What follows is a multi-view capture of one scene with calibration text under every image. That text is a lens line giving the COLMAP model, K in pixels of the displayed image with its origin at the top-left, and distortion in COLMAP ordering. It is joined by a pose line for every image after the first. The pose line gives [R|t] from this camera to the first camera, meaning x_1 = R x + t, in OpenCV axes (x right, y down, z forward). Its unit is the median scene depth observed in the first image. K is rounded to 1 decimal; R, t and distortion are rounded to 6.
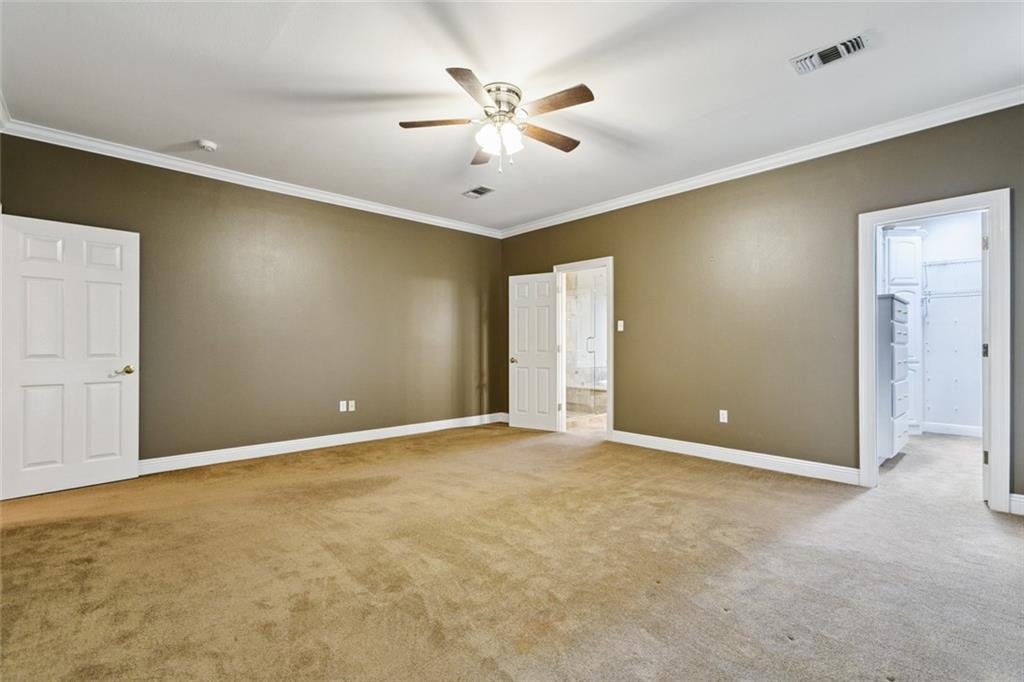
lens RADIAL K [[465.1, 0, 517.6], [0, 465.1, 341.4], [0, 0, 1]] dist [0.005194, 0.000779]
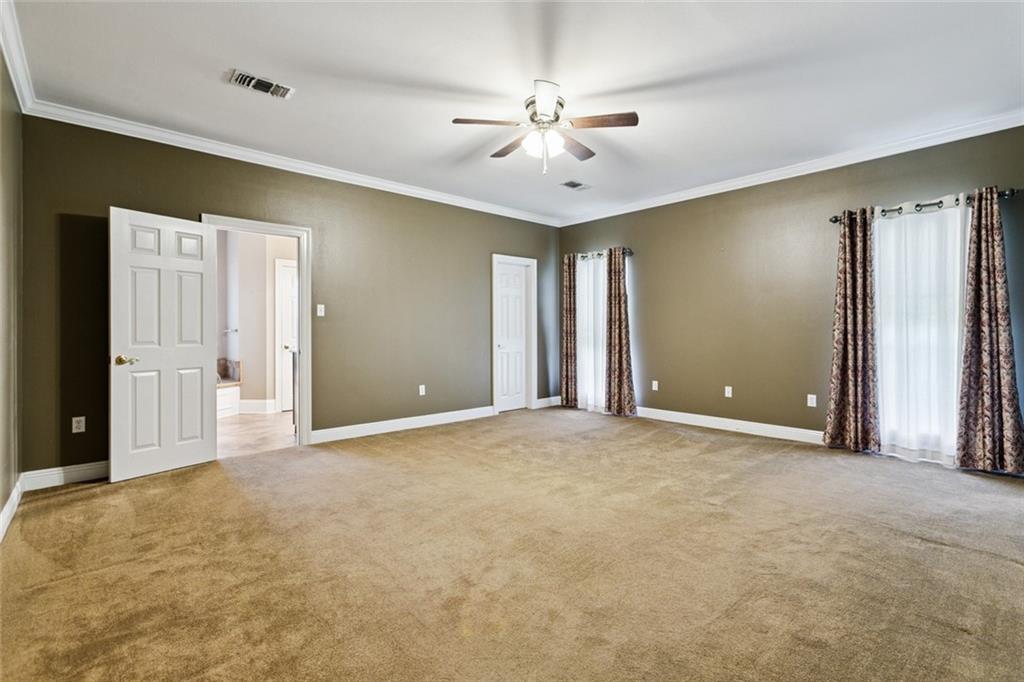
lens RADIAL K [[465.1, 0, 517.6], [0, 465.1, 341.4], [0, 0, 1]] dist [0.005194, 0.000779]
pose [[0.030856, -0.016942, 0.999380, -0.574113], [-0.002404, 0.999852, 0.017024, 0.008035], [-0.999521, -0.002928, 0.030810, 0.528827]]
